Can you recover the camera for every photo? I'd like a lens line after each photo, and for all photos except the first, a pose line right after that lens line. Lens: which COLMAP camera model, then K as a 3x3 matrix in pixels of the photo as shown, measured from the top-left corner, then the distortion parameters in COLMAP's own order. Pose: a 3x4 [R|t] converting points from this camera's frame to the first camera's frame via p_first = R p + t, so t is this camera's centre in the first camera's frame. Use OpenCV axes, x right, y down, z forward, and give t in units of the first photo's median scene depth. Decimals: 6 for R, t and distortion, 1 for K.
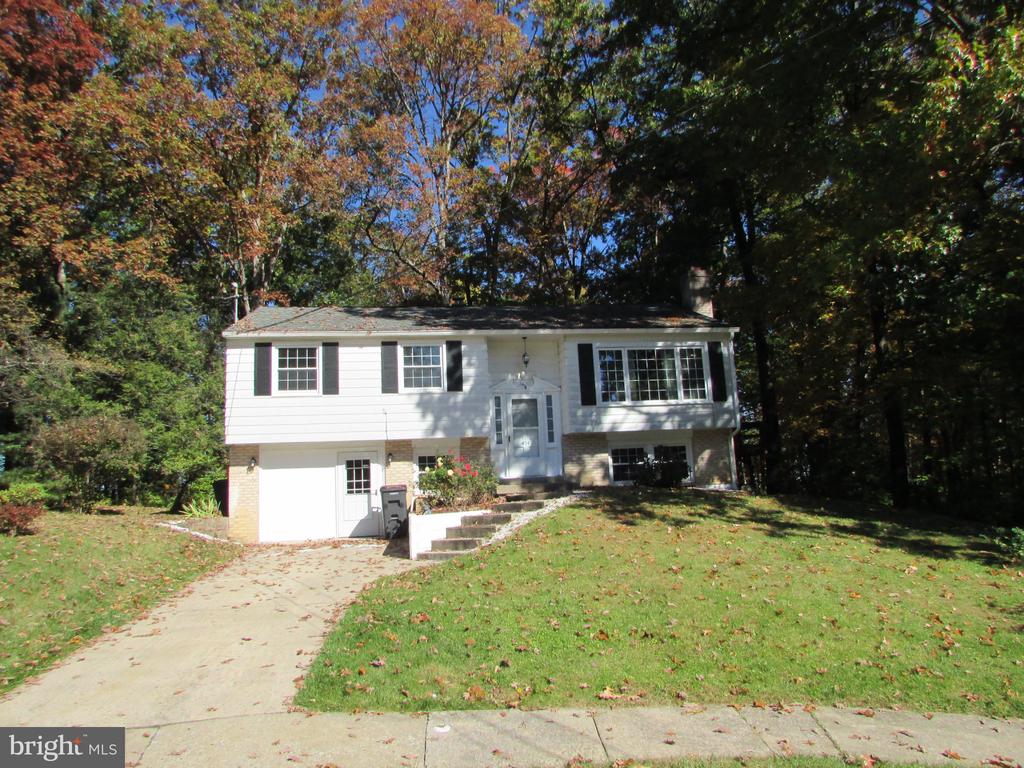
lens RADIAL K [[705.5, 0, 512.0], [0, 705.5, 384.0], [0, 0, 1]] dist [-0.125149, 0.096754]
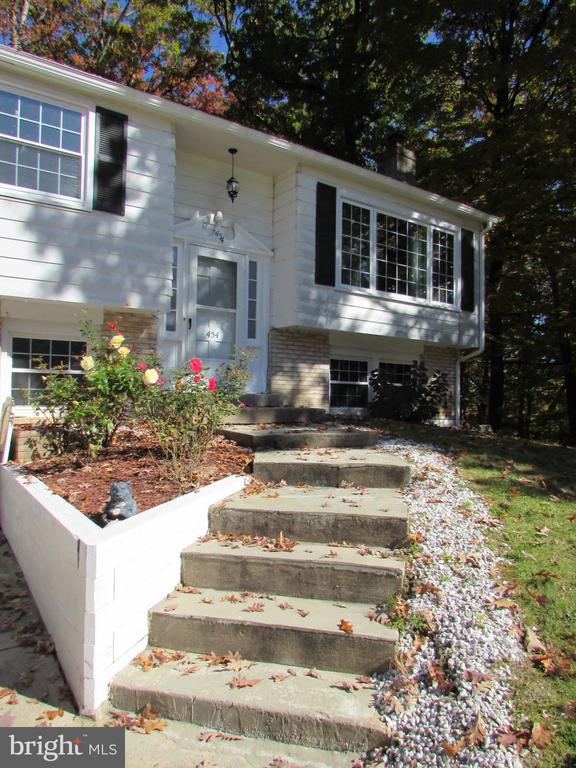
lens RADIAL K [[529.1, 0, 289.0], [0, 529.1, 415.7], [0, 0, 1]] dist [-0.125149, 0.096754]
pose [[0.895657, 0.048791, 0.442061, -0.115782], [-0.129696, 0.979415, 0.154676, 0.074301], [-0.425415, -0.195871, 0.883548, 0.574561]]
